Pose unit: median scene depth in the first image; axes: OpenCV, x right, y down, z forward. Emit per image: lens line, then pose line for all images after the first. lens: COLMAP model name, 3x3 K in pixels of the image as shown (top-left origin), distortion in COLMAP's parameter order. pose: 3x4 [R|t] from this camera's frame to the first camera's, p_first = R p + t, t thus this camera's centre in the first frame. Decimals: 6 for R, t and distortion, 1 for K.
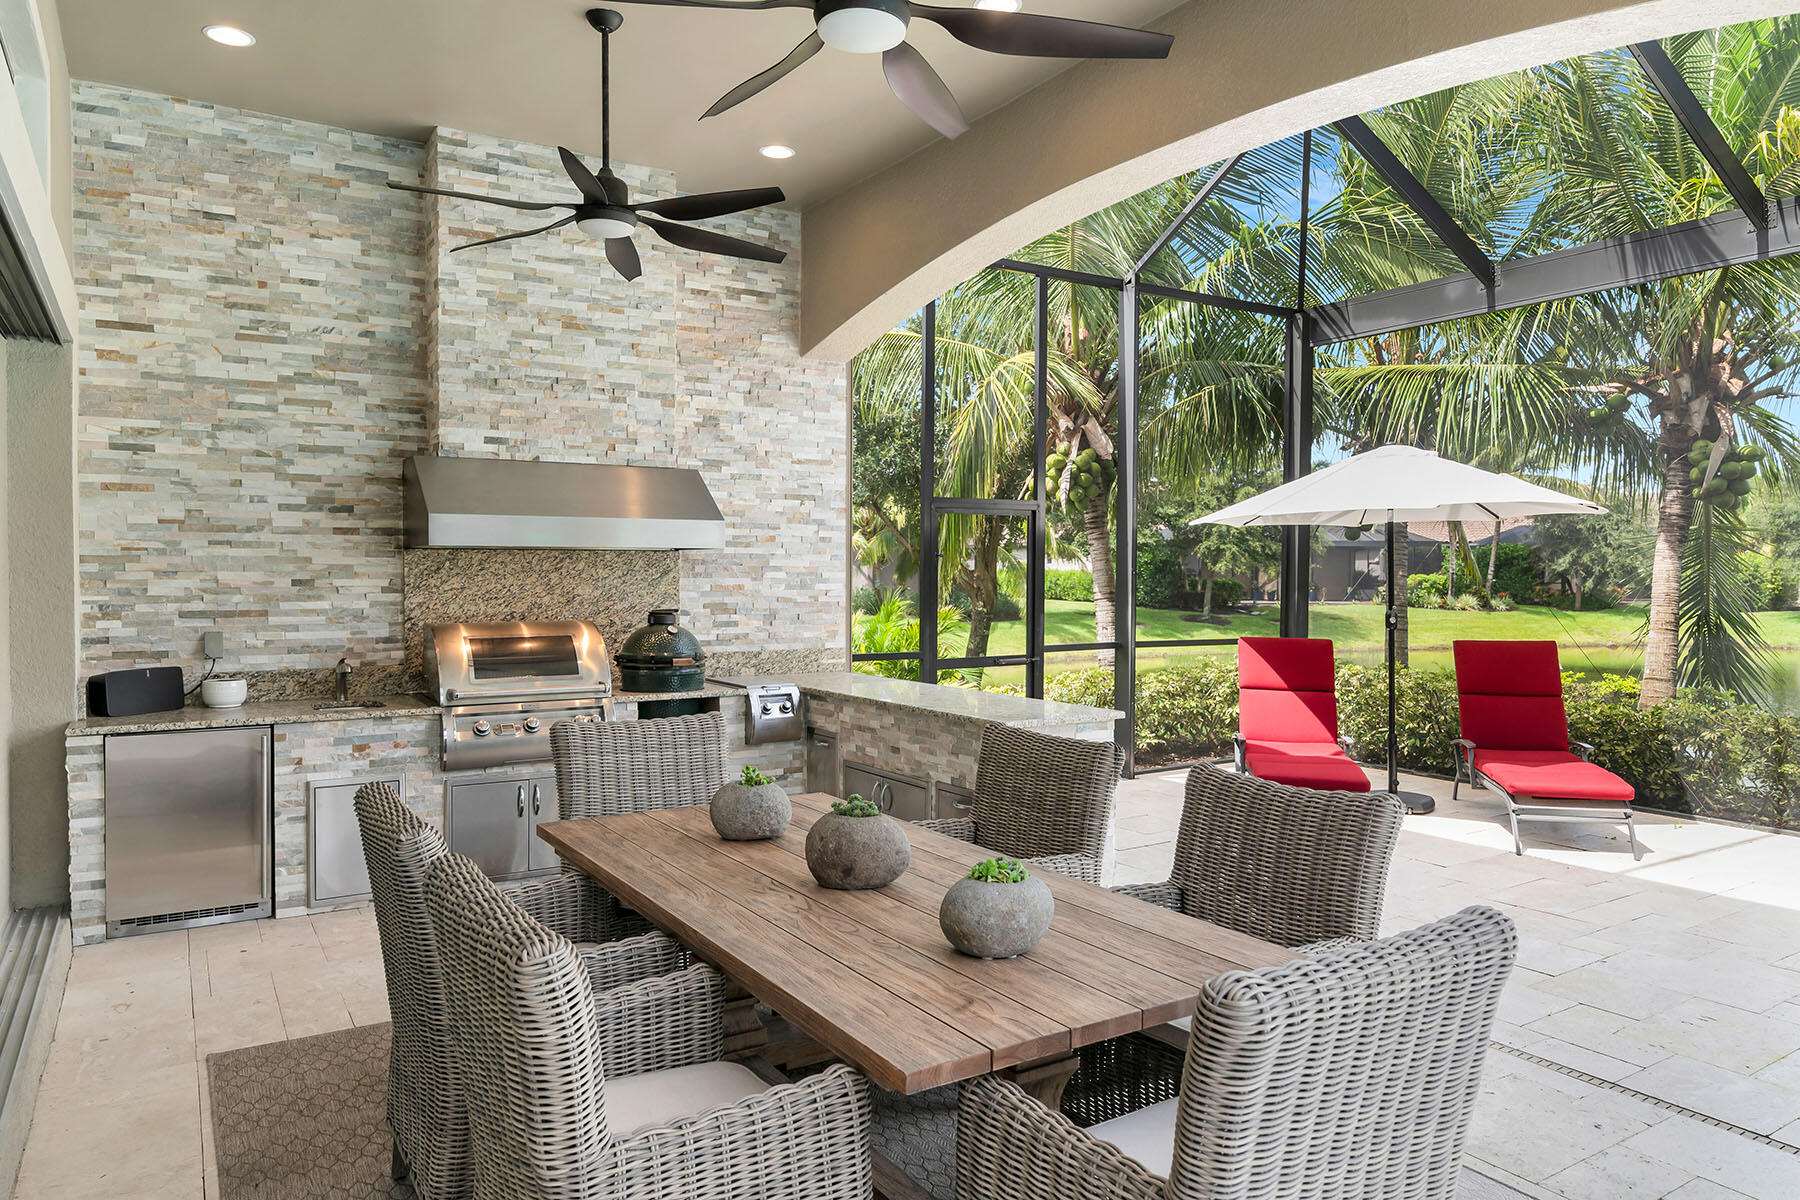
lens RADIAL K [[1162.7, 0, 900.0], [0, 1162.7, 600.0], [0, 0, 1]] dist [0.003297, 0.005001]
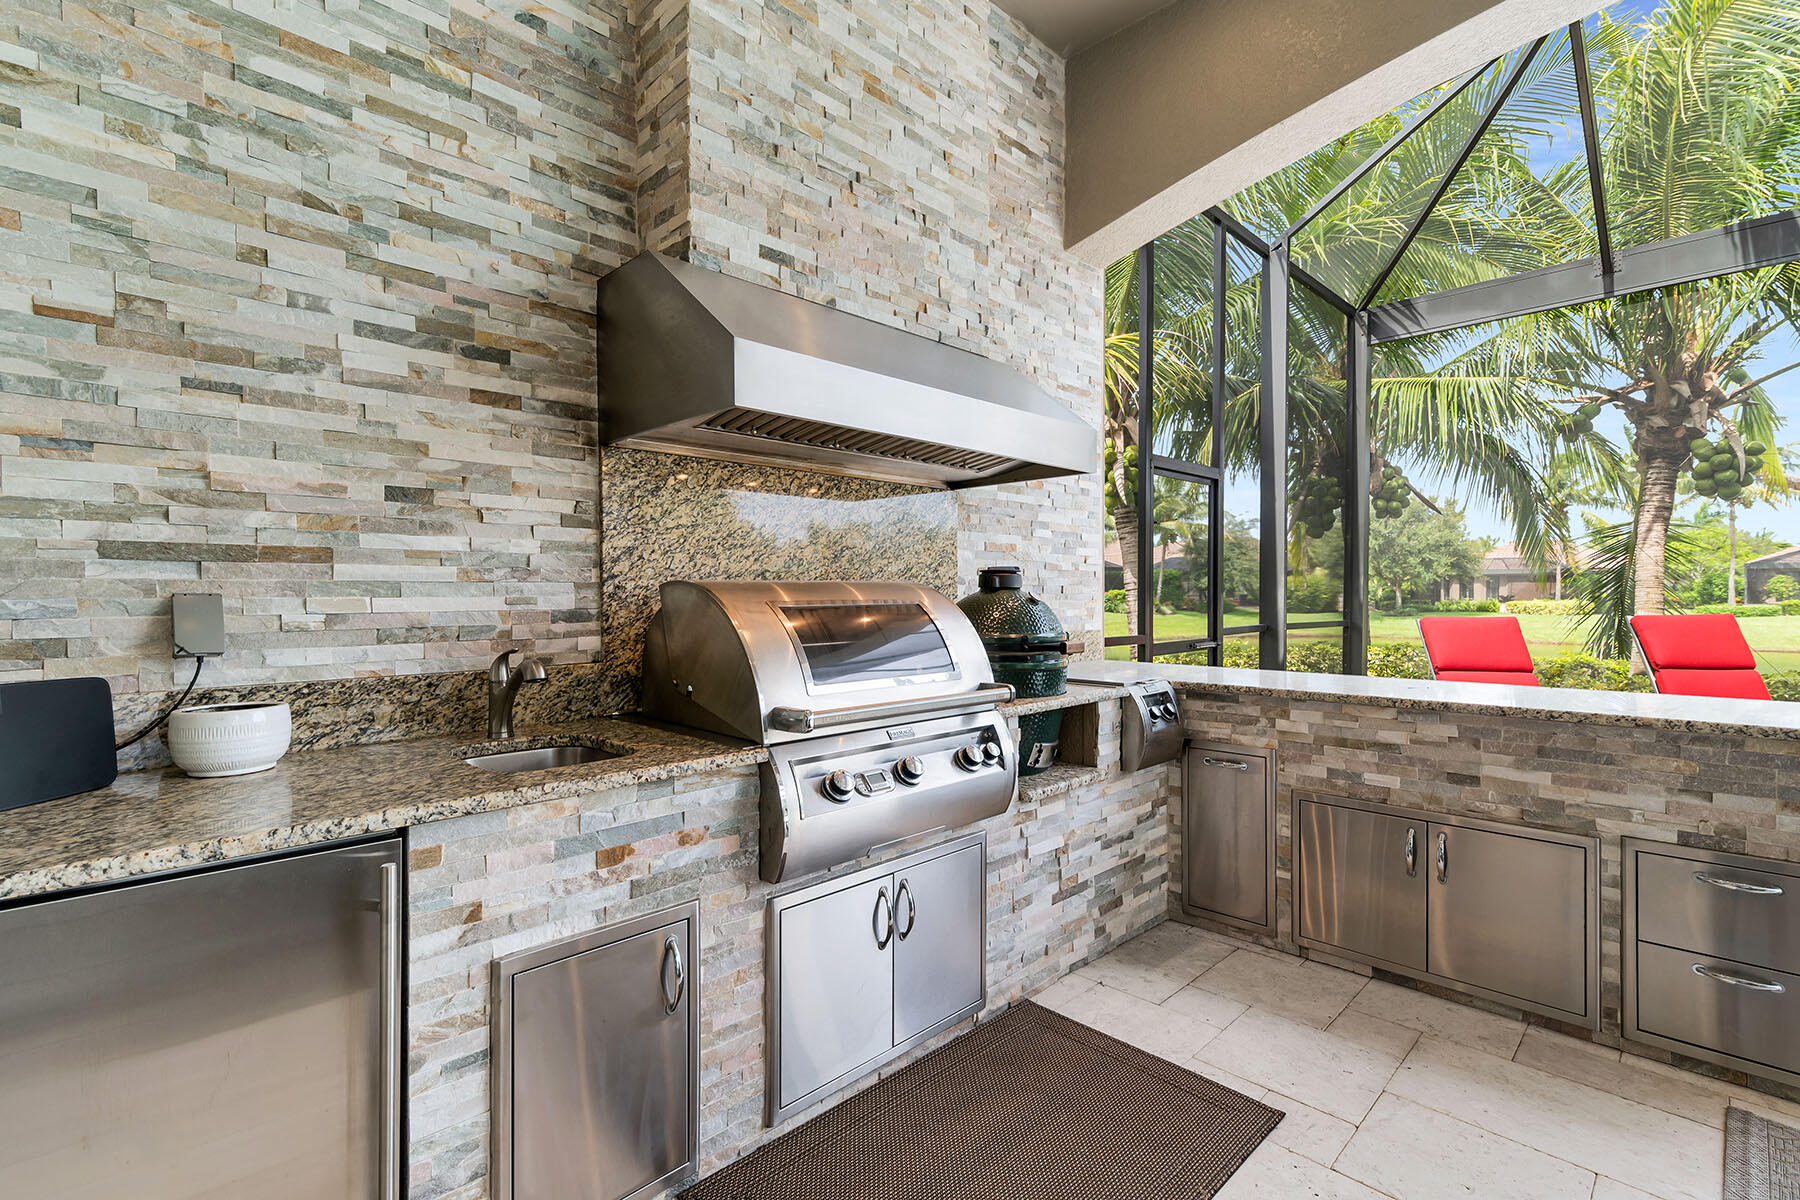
lens RADIAL K [[822.3, 0, 903.7], [0, 822.3, 604.4], [0, 0, 1]] dist [0.014575, -0.000381]
pose [[0.975865, -0.008867, 0.218195, -0.386971], [0.011351, 0.999884, -0.010133, 0.035822], [-0.218080, 0.012366, 0.975853, 0.620718]]
